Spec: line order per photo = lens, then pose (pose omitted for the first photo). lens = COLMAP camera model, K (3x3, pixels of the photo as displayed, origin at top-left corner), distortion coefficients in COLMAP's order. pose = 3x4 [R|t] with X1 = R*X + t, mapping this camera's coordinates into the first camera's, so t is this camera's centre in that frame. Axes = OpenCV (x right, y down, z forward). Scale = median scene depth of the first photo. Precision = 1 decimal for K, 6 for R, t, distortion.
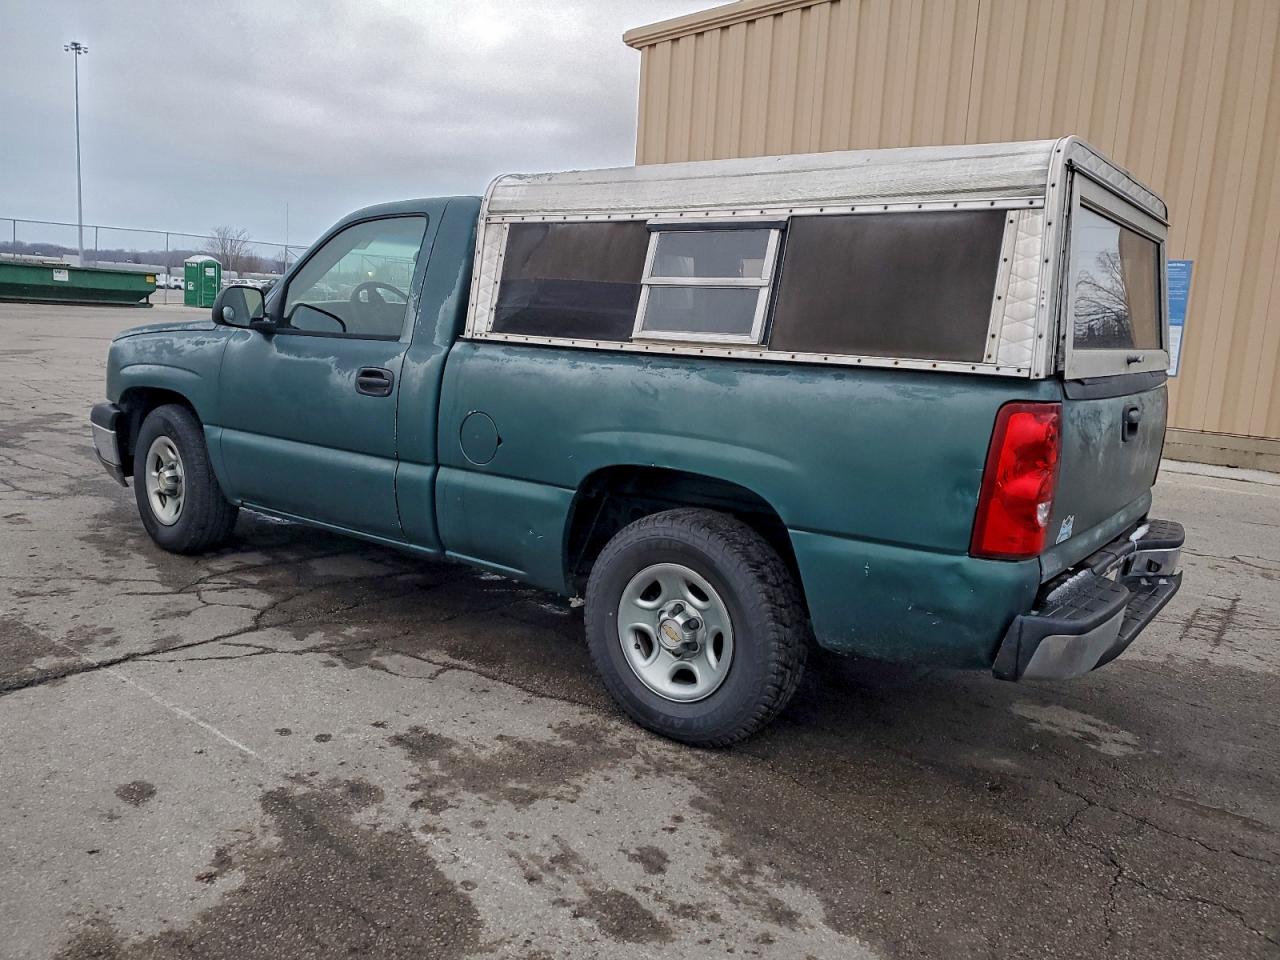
lens RADIAL K [[990.6, 0, 634.9], [0, 990.6, 486.9], [0, 0, 1]] dist [0.028672, -0.013741]
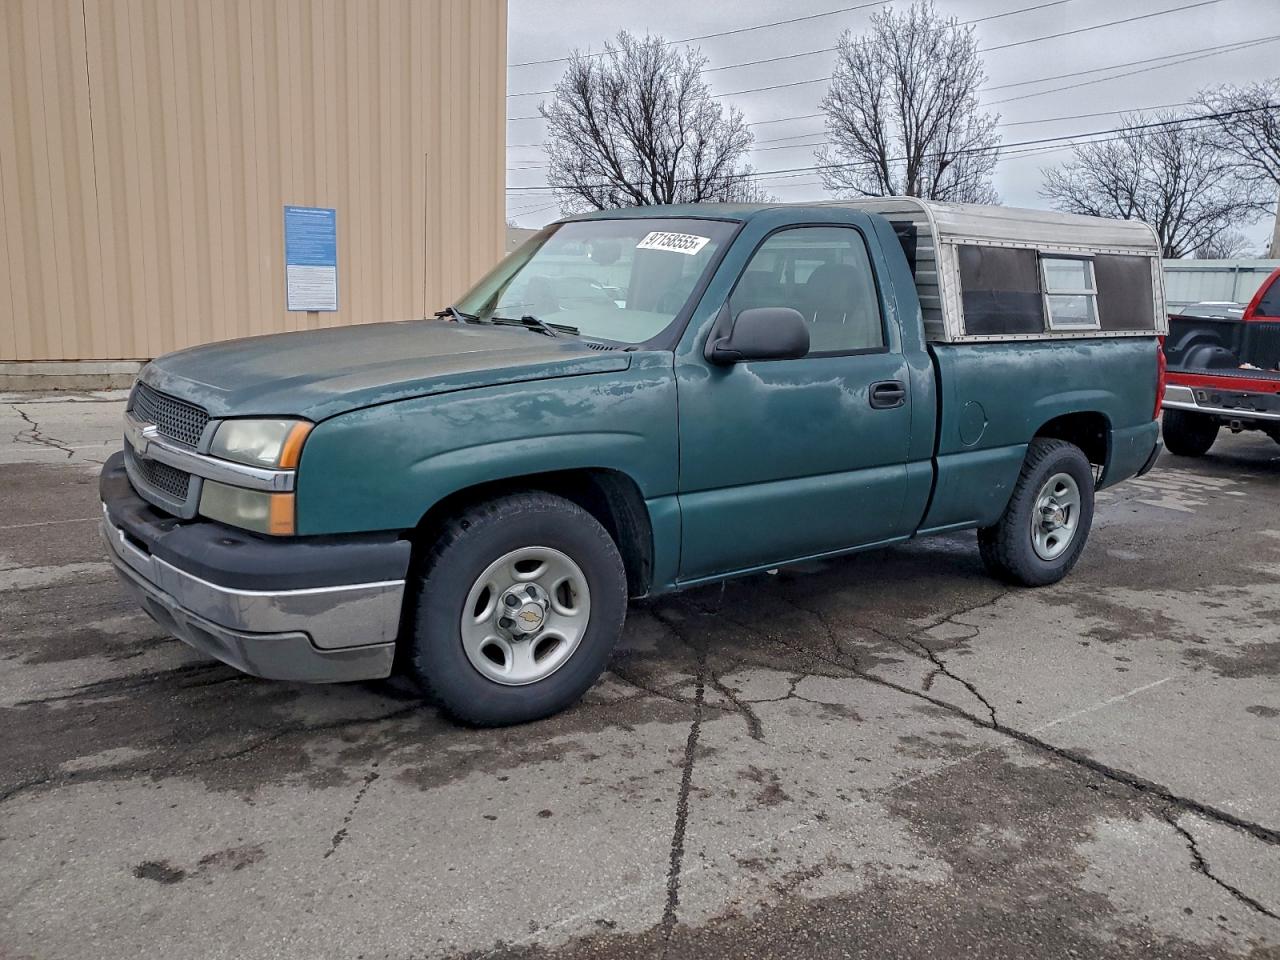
lens RADIAL K [[990.6, 0, 636.5], [0, 990.6, 478.1], [0, 0, 1]] dist [0.028672, -0.013741]
pose [[0.269456, -0.231515, 0.934770, -1.331340], [0.151173, 0.968807, 0.196367, -0.266847], [-0.951073, 0.088400, 0.296049, 0.965482]]
